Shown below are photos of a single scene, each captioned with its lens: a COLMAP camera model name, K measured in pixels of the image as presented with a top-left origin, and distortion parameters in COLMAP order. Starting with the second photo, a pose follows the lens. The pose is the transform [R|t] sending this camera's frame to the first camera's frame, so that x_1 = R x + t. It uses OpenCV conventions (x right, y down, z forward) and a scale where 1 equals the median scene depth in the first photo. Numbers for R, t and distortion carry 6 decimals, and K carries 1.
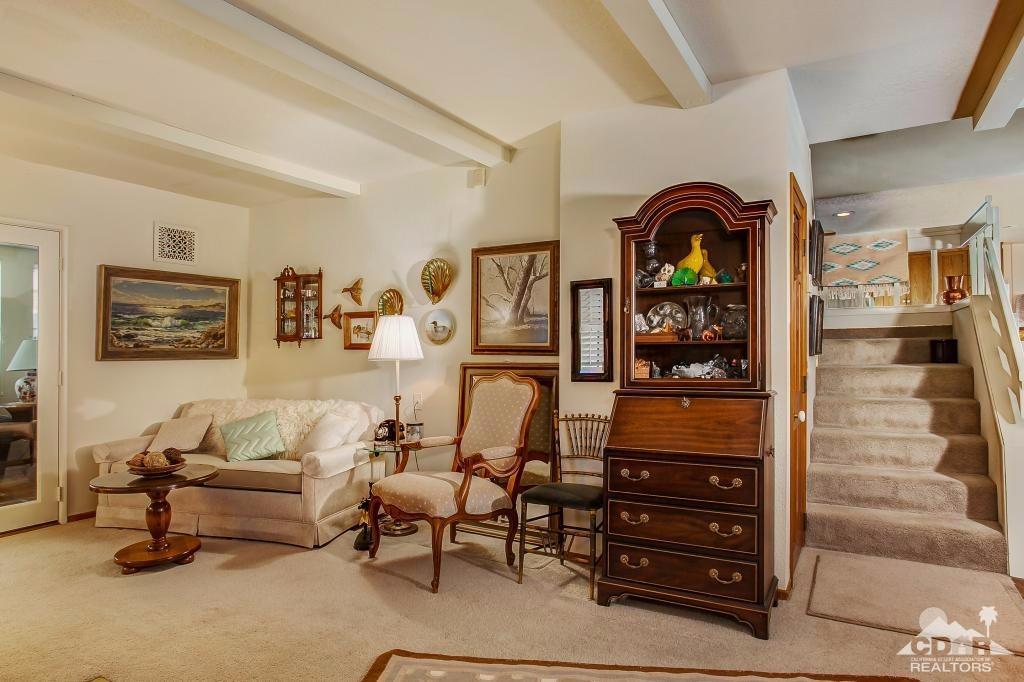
lens RADIAL K [[582.8, 0, 512.0], [0, 582.8, 341.0], [0, 0, 1]] dist [-0.029014, -0.000152]
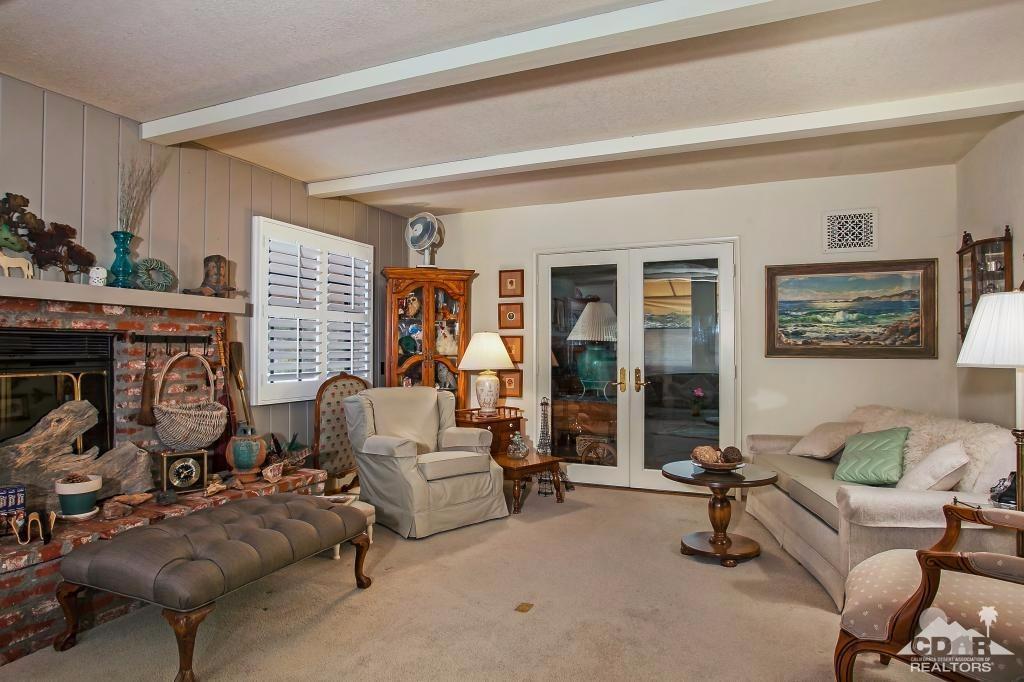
lens RADIAL K [[582.8, 0, 512.0], [0, 582.8, 341.0], [0, 0, 1]] dist [-0.029014, -0.000152]
pose [[0.135685, -0.001178, -0.990751, 0.255563], [0.012905, 0.999917, 0.000579, -0.001710], [0.990668, -0.012864, 0.135689, 0.359648]]
